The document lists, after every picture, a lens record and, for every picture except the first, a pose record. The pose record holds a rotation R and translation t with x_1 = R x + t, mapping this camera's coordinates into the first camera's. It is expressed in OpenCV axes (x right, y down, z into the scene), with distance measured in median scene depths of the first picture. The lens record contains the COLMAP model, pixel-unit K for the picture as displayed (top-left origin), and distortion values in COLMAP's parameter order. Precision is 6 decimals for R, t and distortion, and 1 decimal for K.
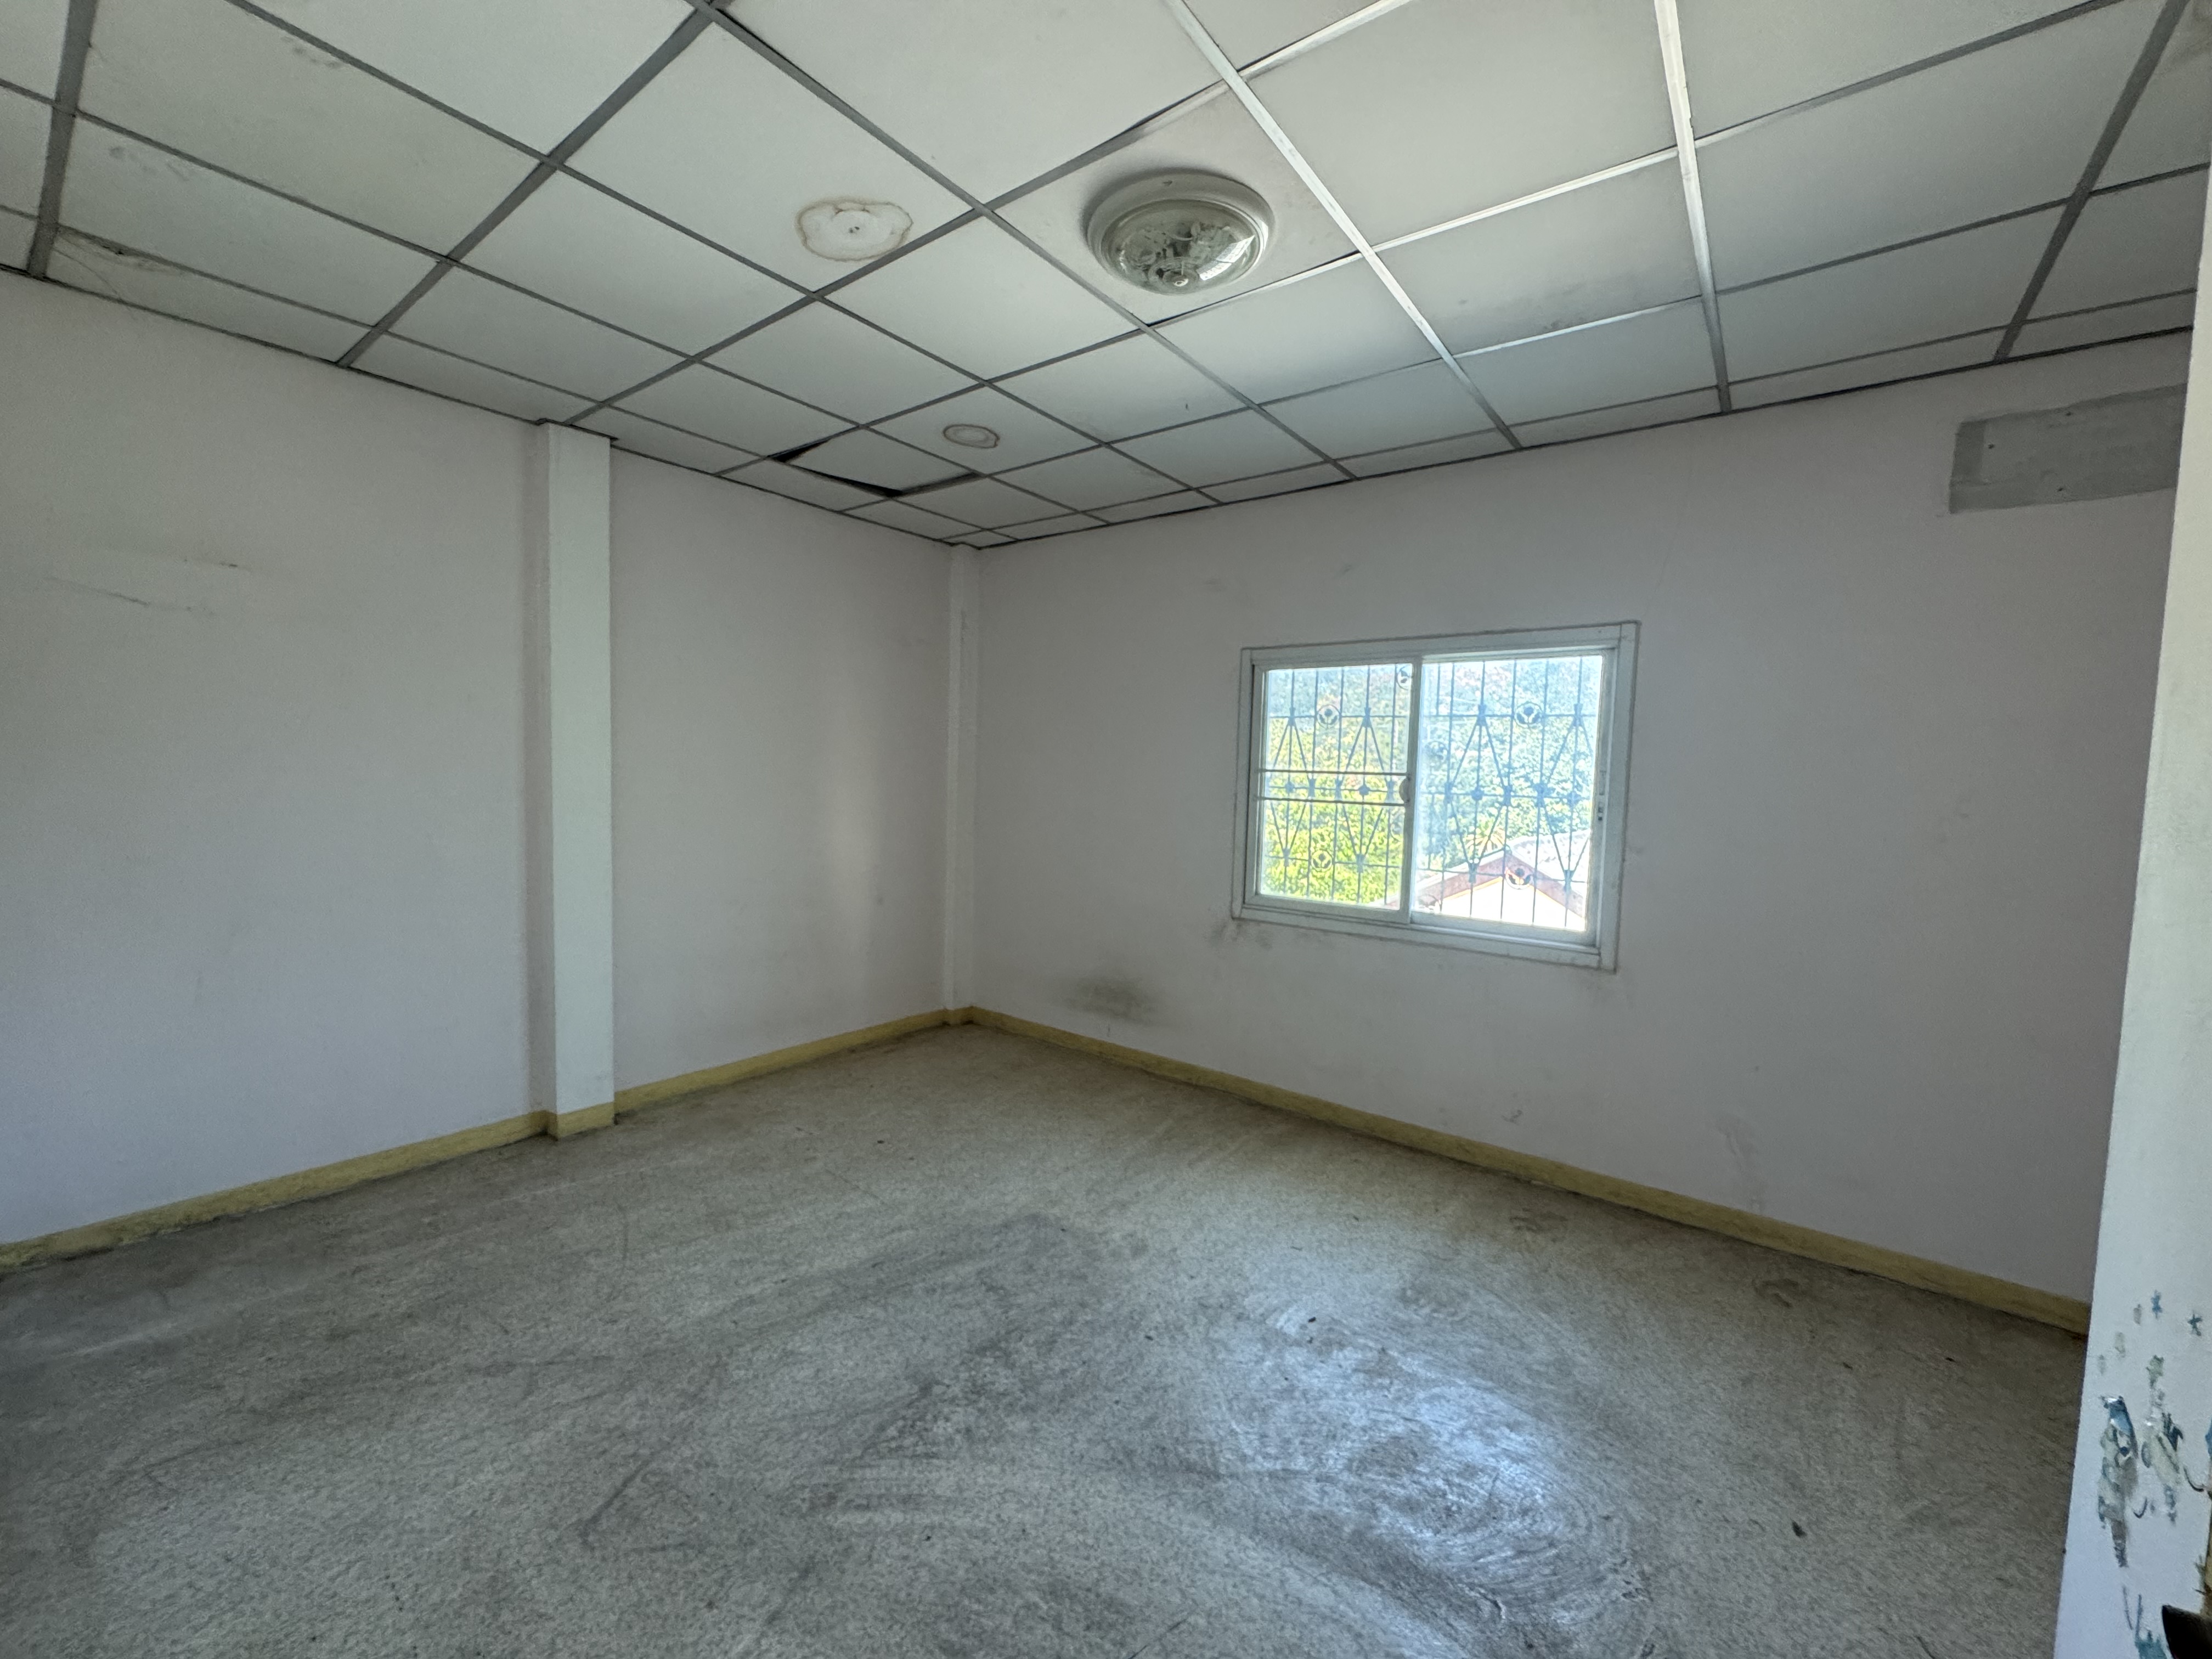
lens RADIAL K [[884.7, 0, 1104.6], [0, 884.7, 835.1], [0, 0, 1]] dist [-0.000967, -0.000055]
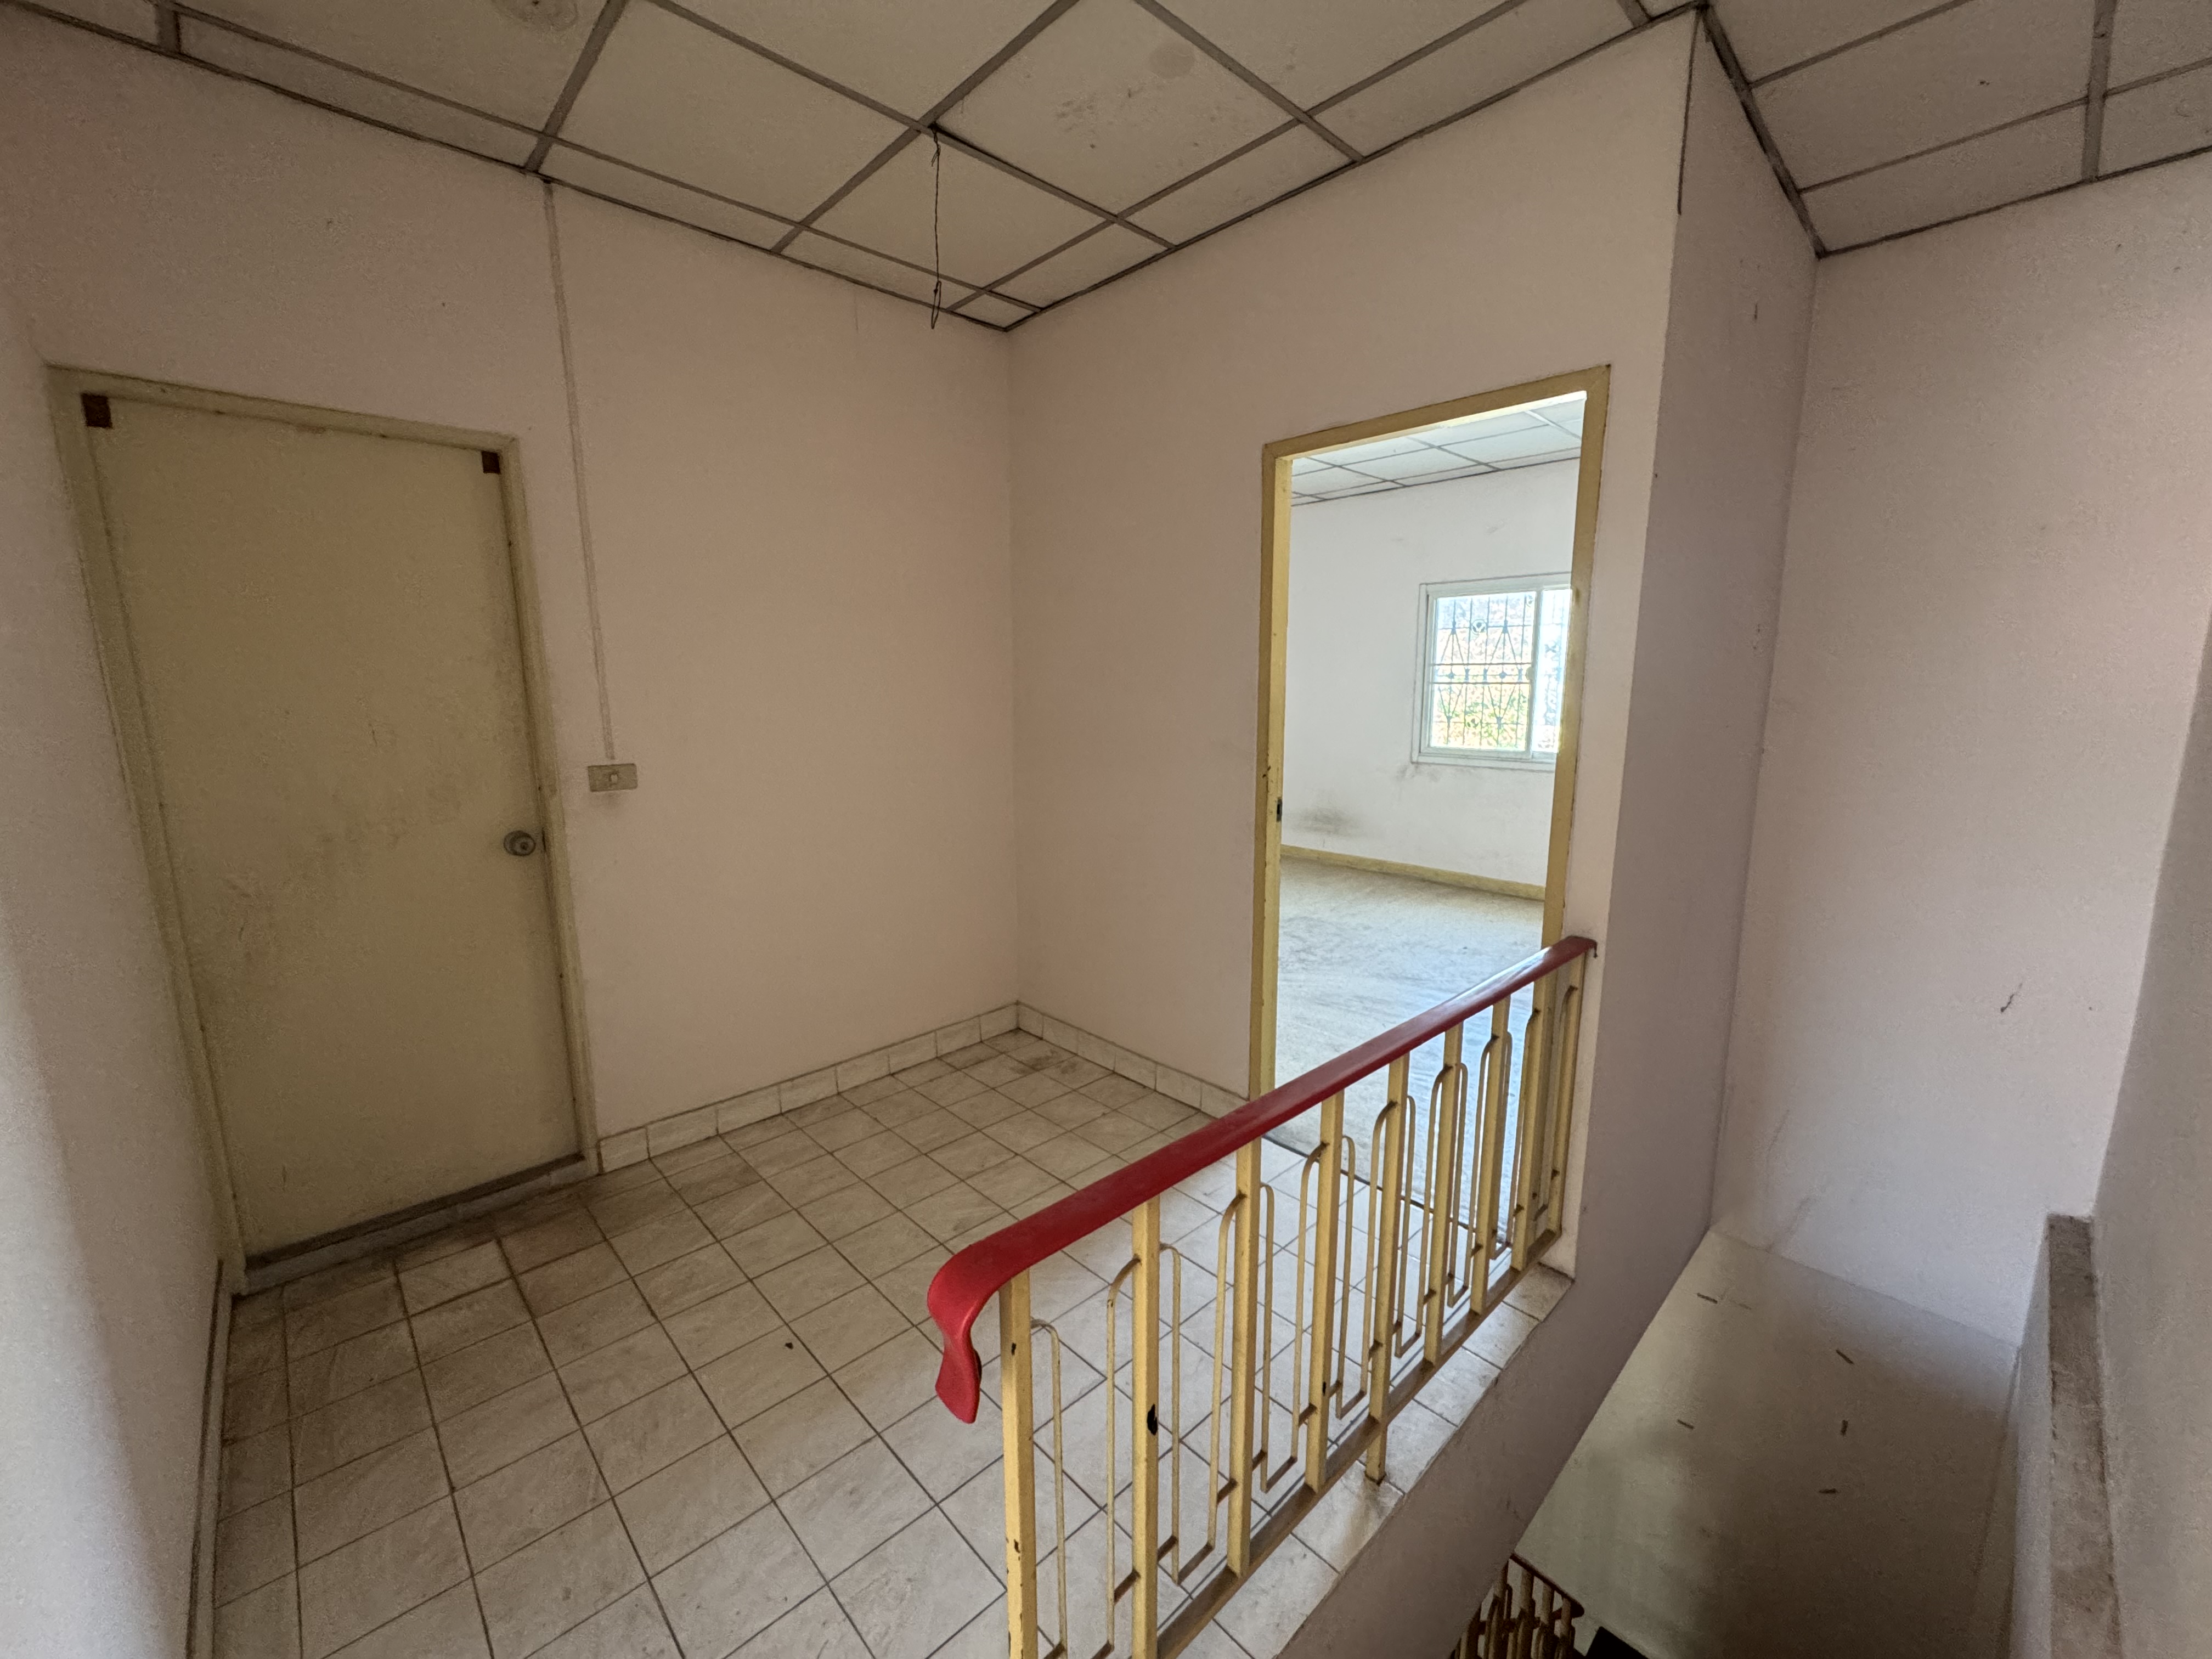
lens RADIAL K [[884.7, 0, 1110.3], [0, 884.7, 824.4], [0, 0, 1]] dist [-0.000967, -0.000055]
pose [[0.988799, -0.011108, -0.148840, -0.156306], [0.025065, 0.995423, 0.092227, 0.048969], [0.147135, -0.094924, 0.984551, -0.643088]]
